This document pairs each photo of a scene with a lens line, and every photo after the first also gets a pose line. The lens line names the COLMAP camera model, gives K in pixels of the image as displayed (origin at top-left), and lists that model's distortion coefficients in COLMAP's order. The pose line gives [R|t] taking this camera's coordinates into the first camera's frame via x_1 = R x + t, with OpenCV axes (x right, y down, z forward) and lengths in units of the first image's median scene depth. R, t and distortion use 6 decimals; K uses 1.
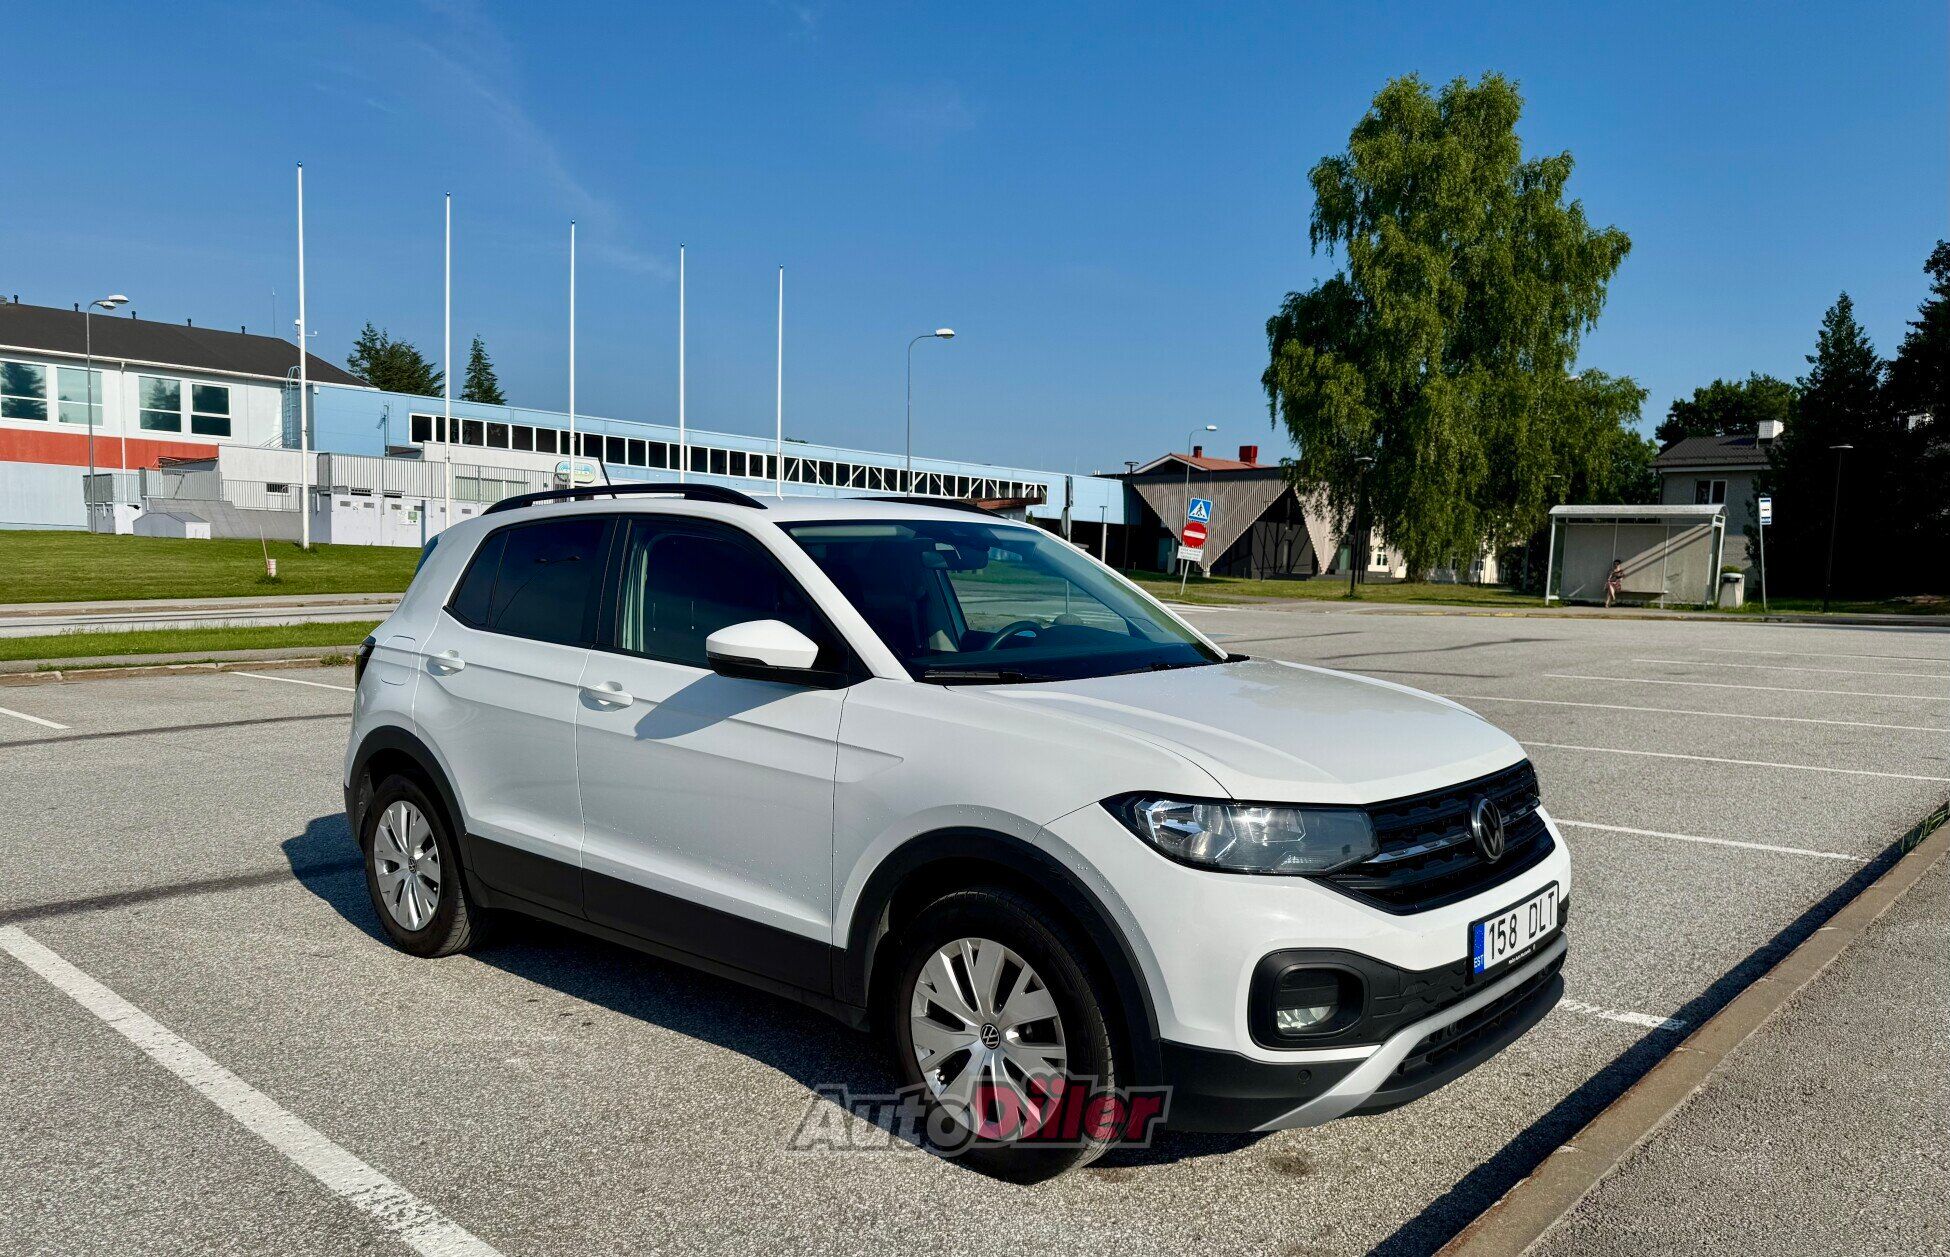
lens RADIAL K [[1359.1, 0, 973.8], [0, 1359.1, 735.7], [0, 0, 1]] dist [0.073097, -0.132420]
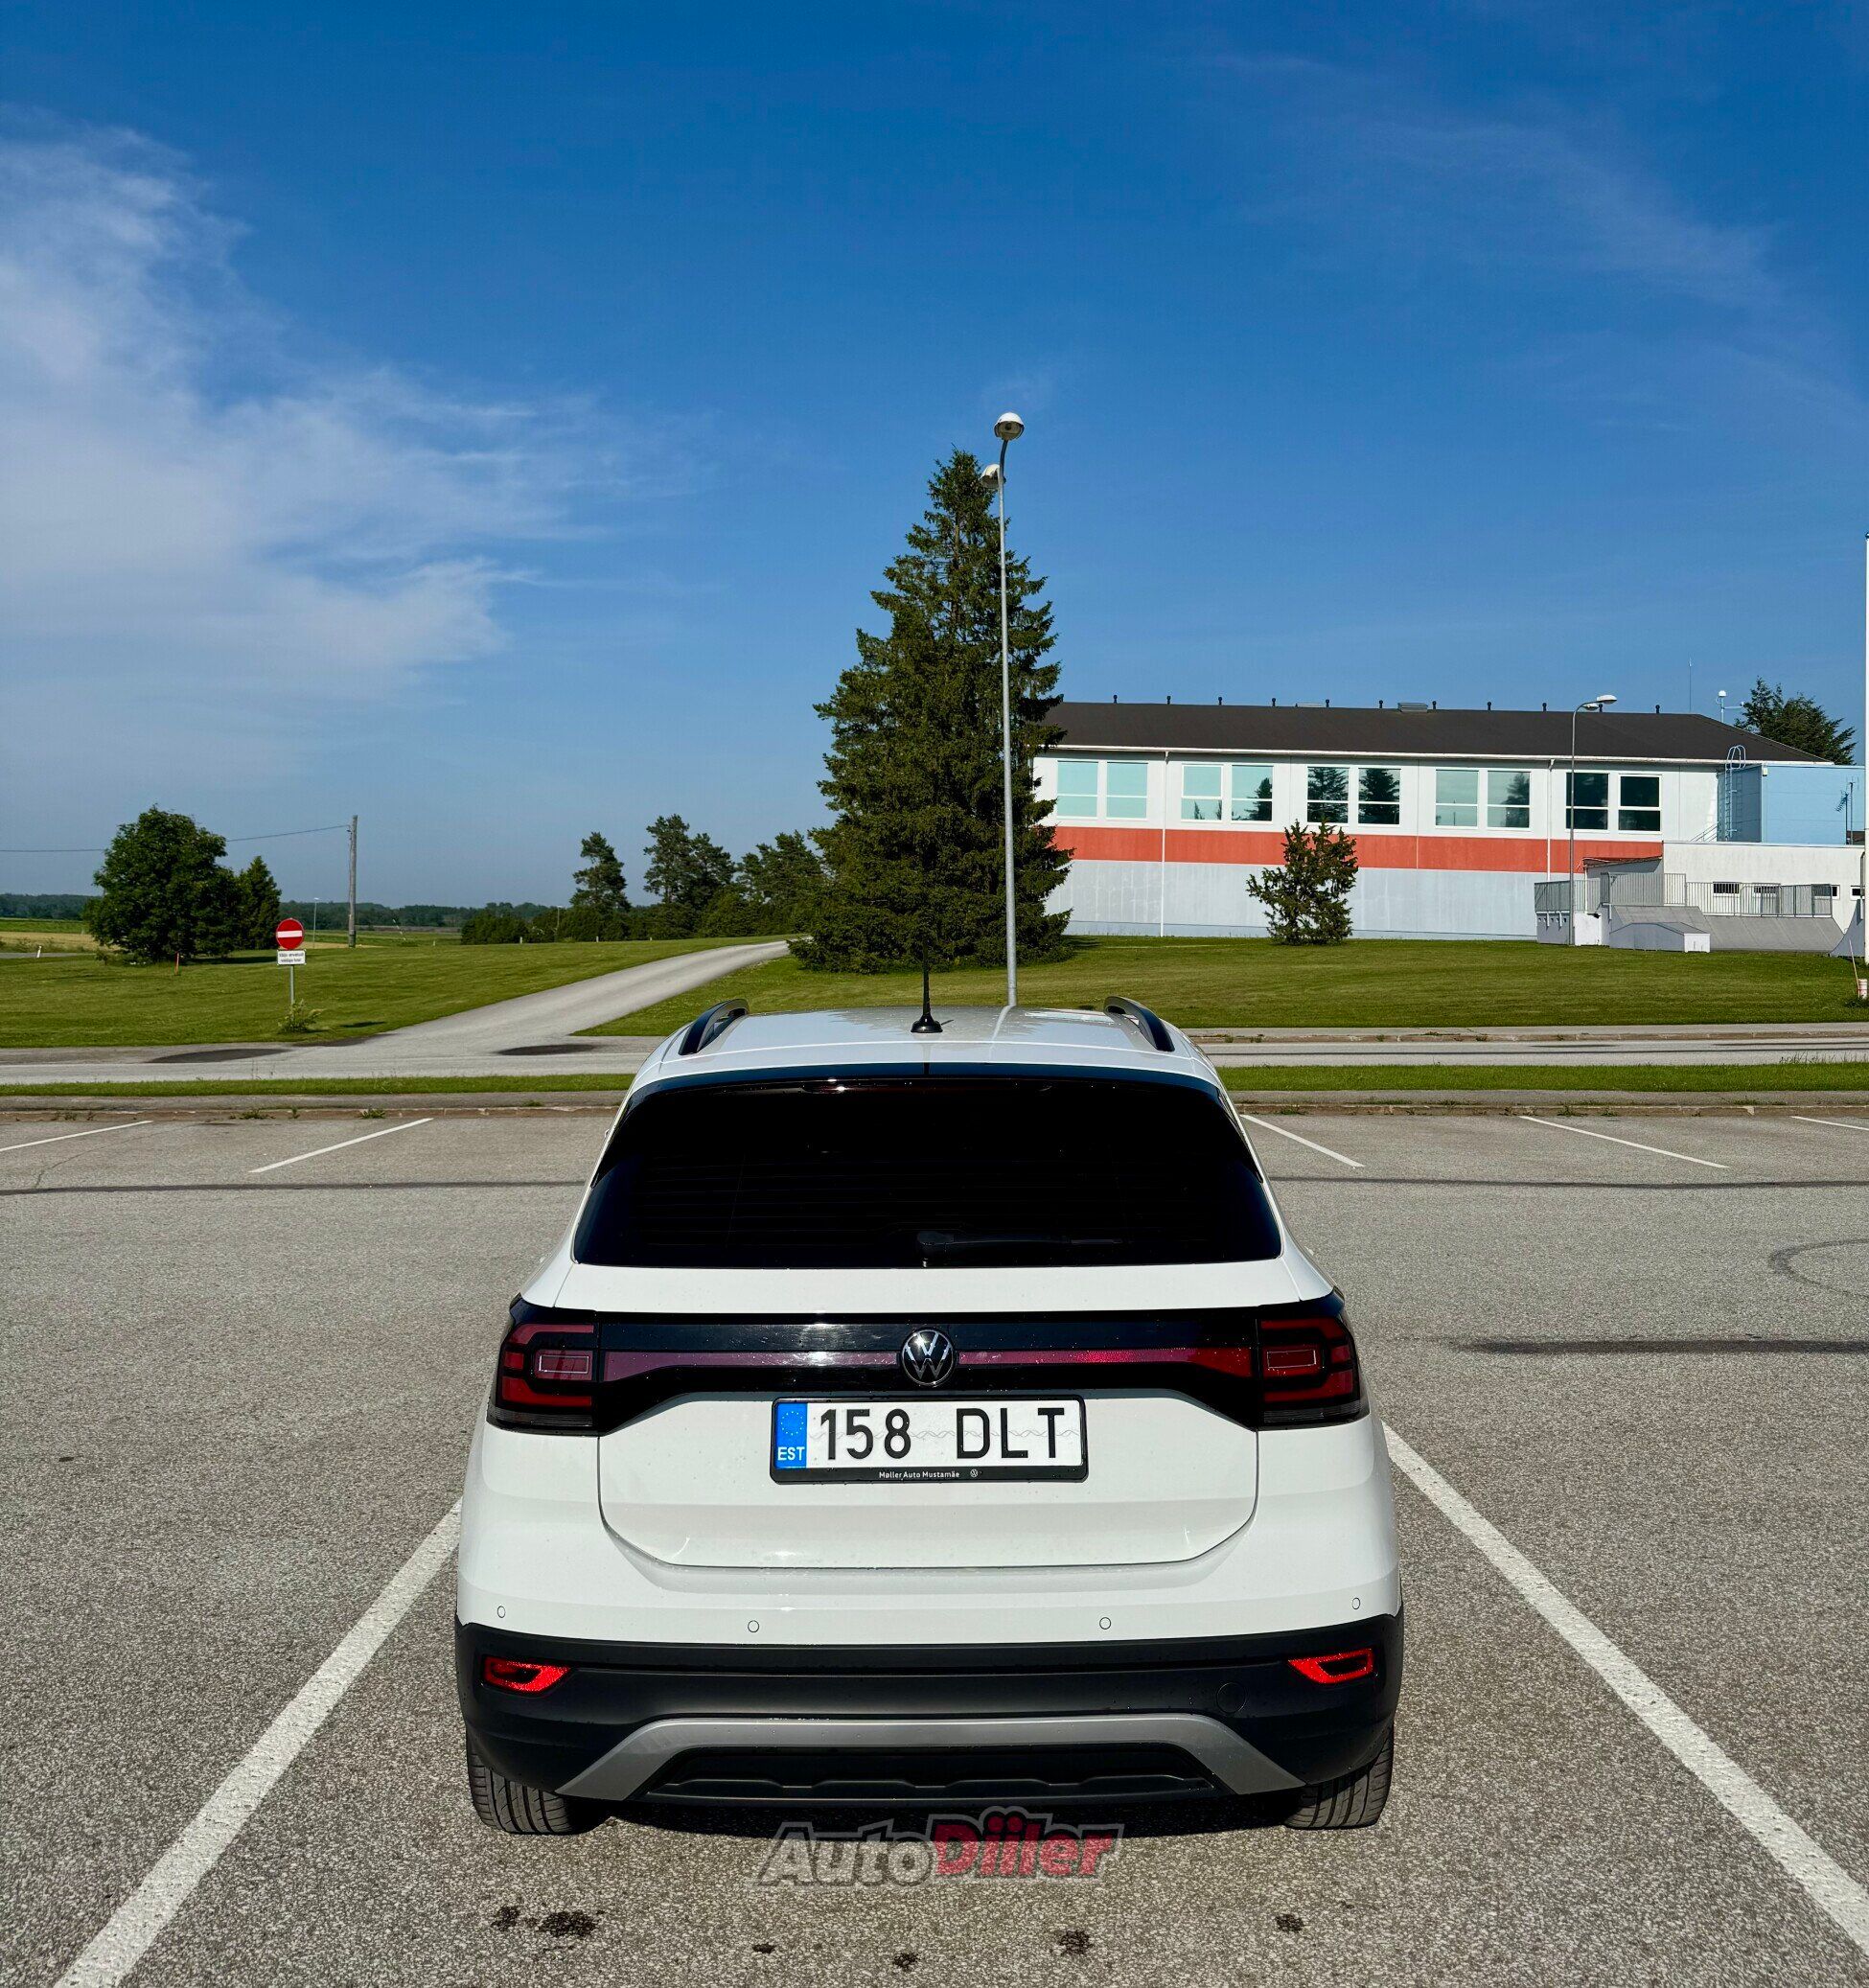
lens RADIAL K [[1752.3, 0, 935.2], [0, 1752.3, 848.9], [0, 0, 1]] dist [0.011611, 0.005915]
pose [[0.685270, -0.048526, -0.726671, -0.063458], [-0.091950, 0.984029, -0.152423, 0.008080], [0.722462, 0.171268, 0.669863, -0.110200]]
